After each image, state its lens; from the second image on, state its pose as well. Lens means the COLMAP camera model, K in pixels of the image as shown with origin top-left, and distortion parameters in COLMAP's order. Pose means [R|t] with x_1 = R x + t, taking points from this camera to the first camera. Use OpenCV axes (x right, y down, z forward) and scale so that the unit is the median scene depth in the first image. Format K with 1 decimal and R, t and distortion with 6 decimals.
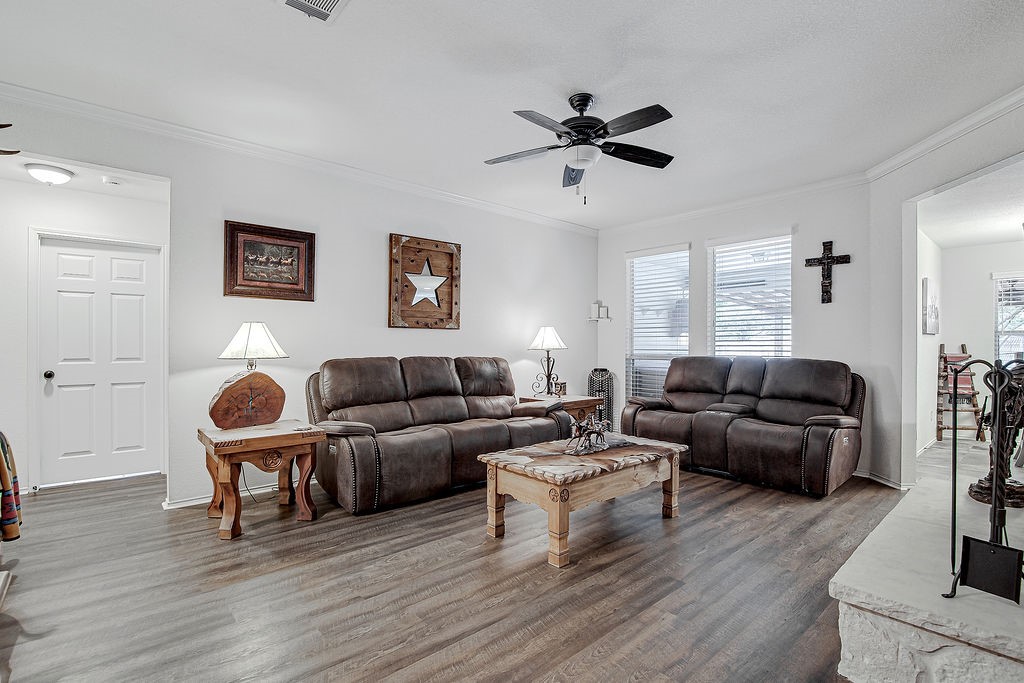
lens RADIAL K [[479.5, 0, 509.5], [0, 479.5, 344.8], [0, 0, 1]] dist [-0.002021, -0.000099]
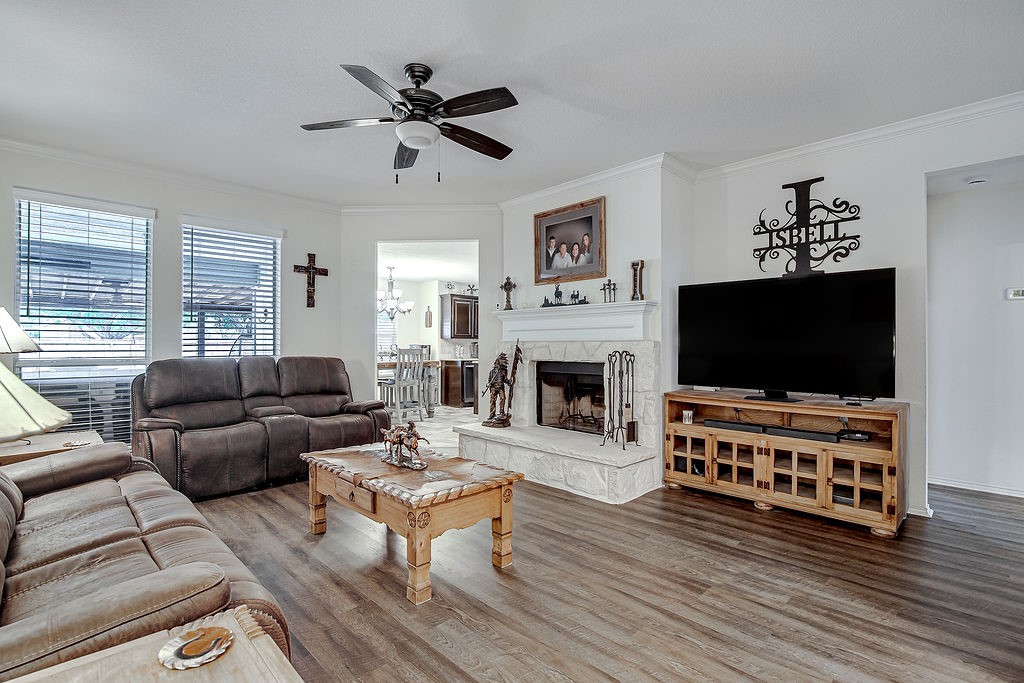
lens RADIAL K [[479.5, 0, 509.5], [0, 479.5, 344.8], [0, 0, 1]] dist [-0.002021, -0.000099]
pose [[-0.047145, -0.002436, 0.998885, -0.509547], [-0.001219, 0.999996, 0.002382, -0.001282], [-0.998887, -0.001106, -0.047148, 0.587481]]
